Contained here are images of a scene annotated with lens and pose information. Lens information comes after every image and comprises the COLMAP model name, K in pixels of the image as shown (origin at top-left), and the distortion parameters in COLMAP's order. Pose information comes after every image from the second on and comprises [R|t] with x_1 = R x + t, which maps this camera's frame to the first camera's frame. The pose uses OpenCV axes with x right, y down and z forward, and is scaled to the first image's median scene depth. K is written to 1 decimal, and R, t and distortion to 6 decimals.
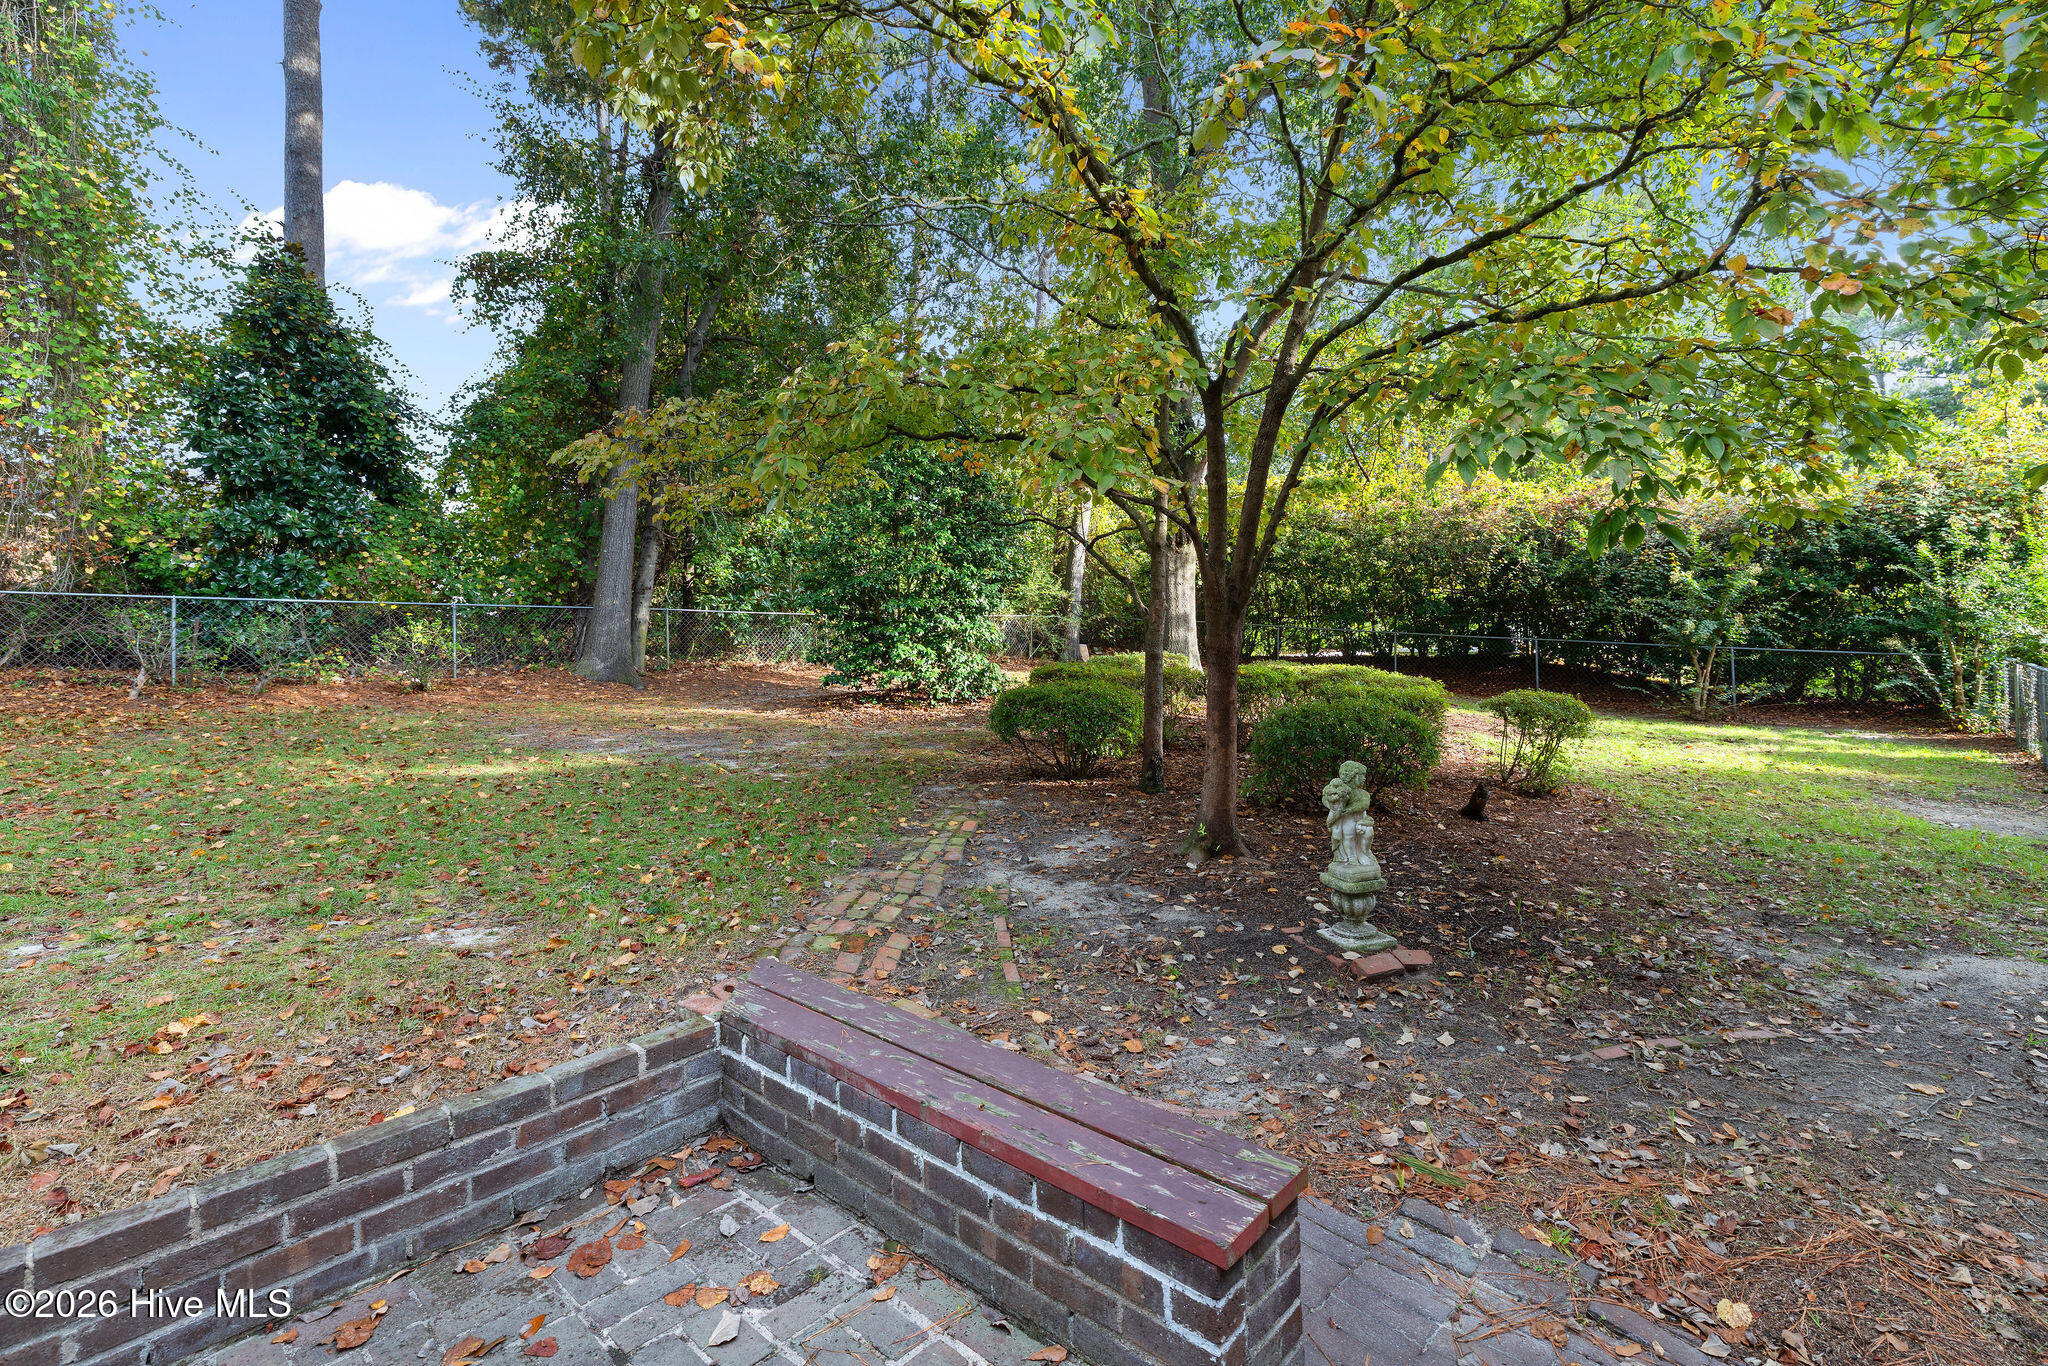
lens RADIAL K [[872.6, 0, 1028.1], [0, 872.6, 675.3], [0, 0, 1]] dist [-0.000255, -0.000003]
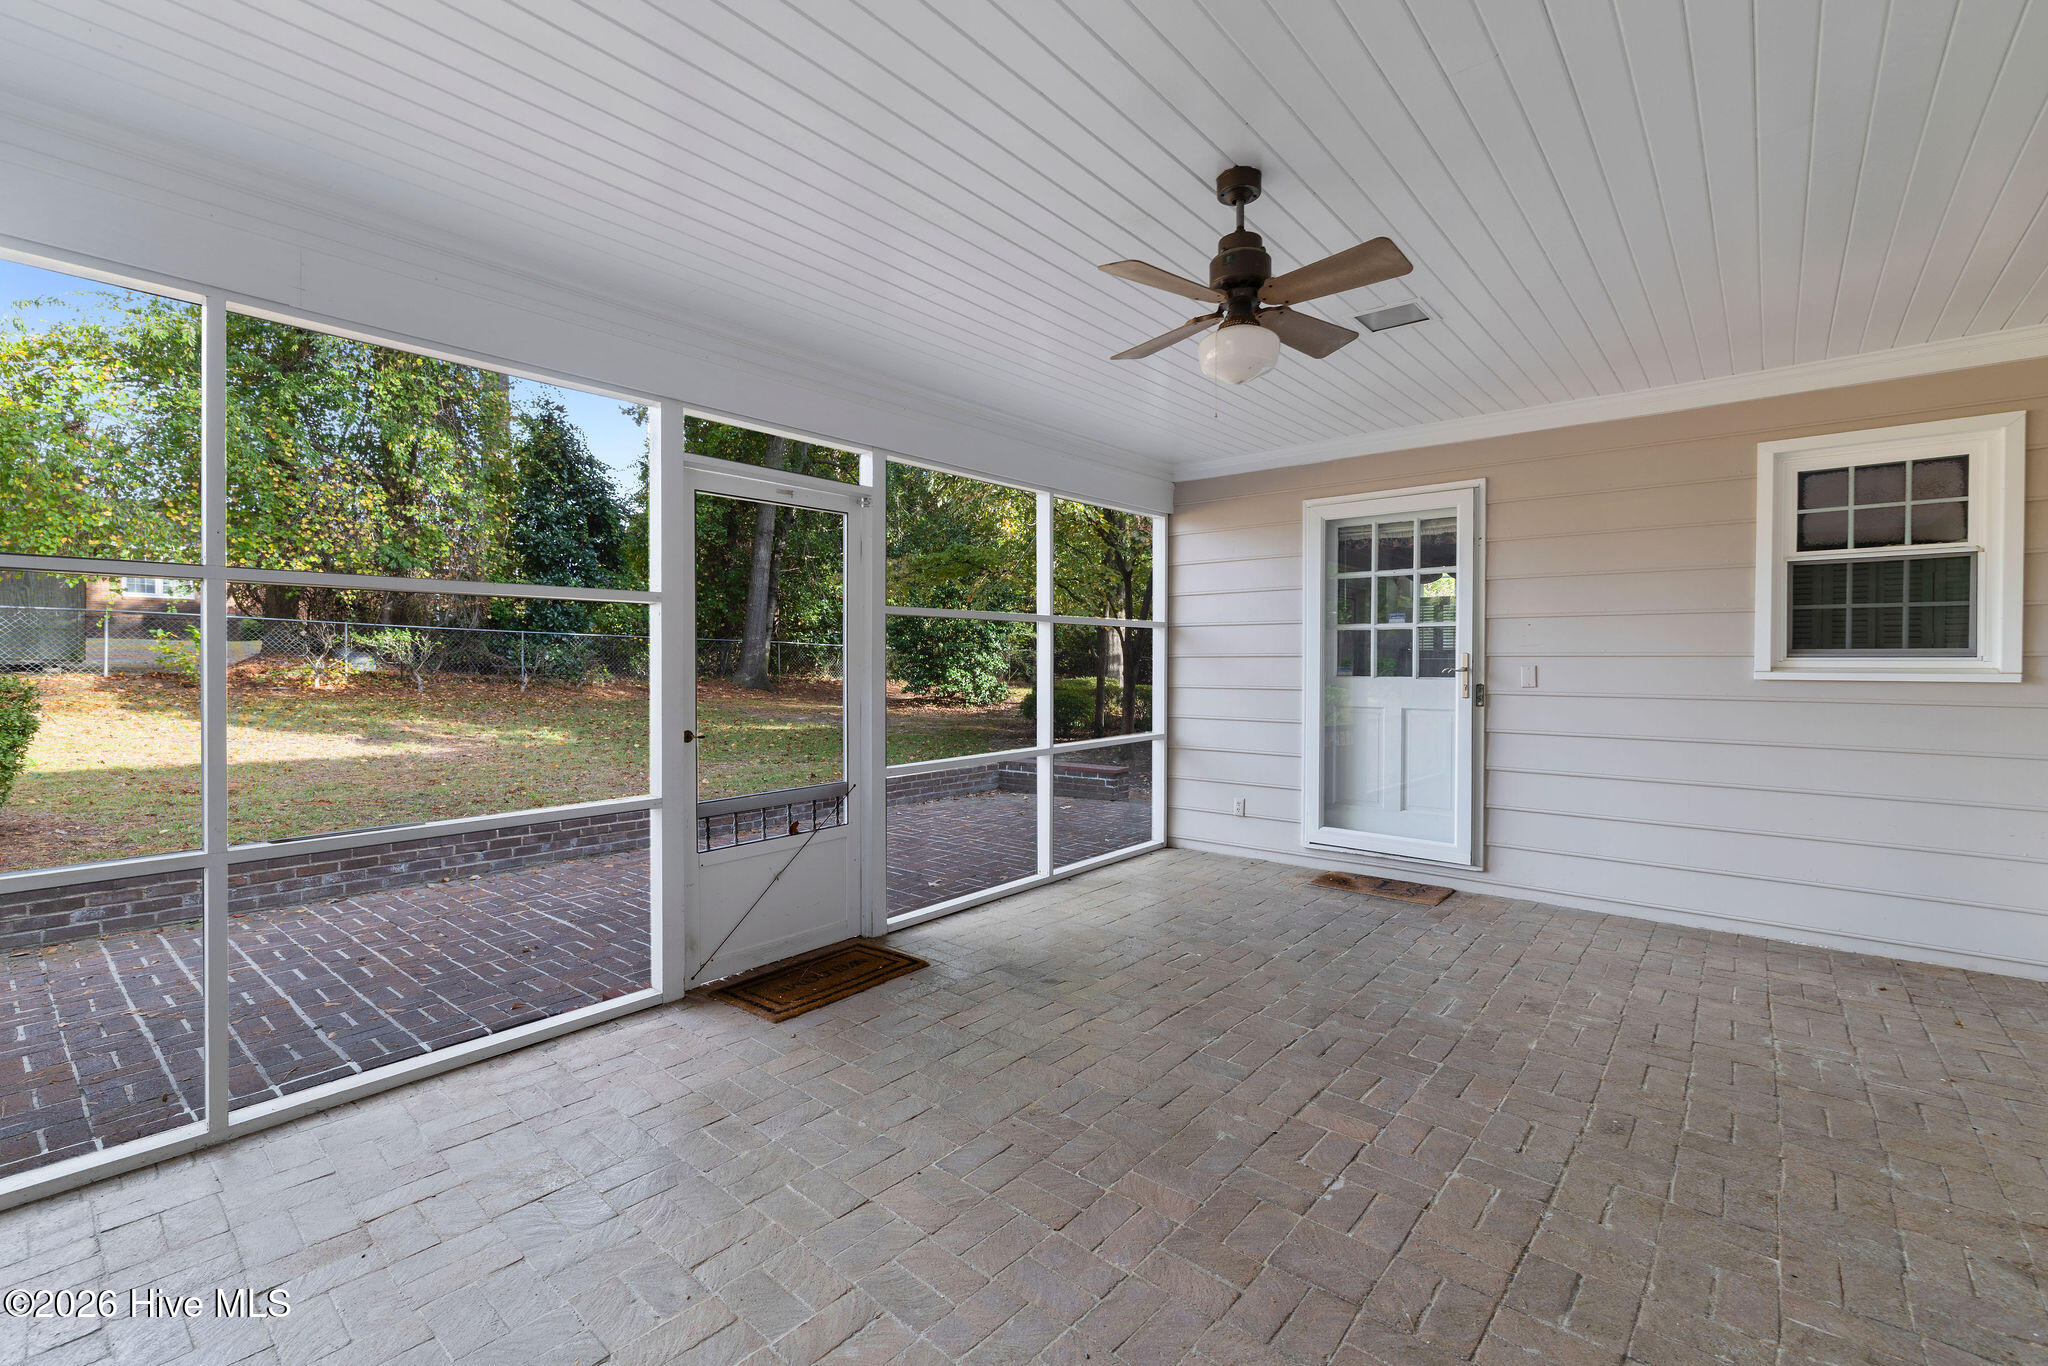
lens RADIAL K [[872.6, 0, 1018.5], [0, 872.6, 686.9], [0, 0, 1]] dist [-0.000255, -0.000003]
pose [[0.997549, 0.020510, 0.066904, -0.123855], [-0.019663, 0.999718, -0.013283, 0.017843], [-0.067157, 0.011934, 0.997671, -0.682720]]
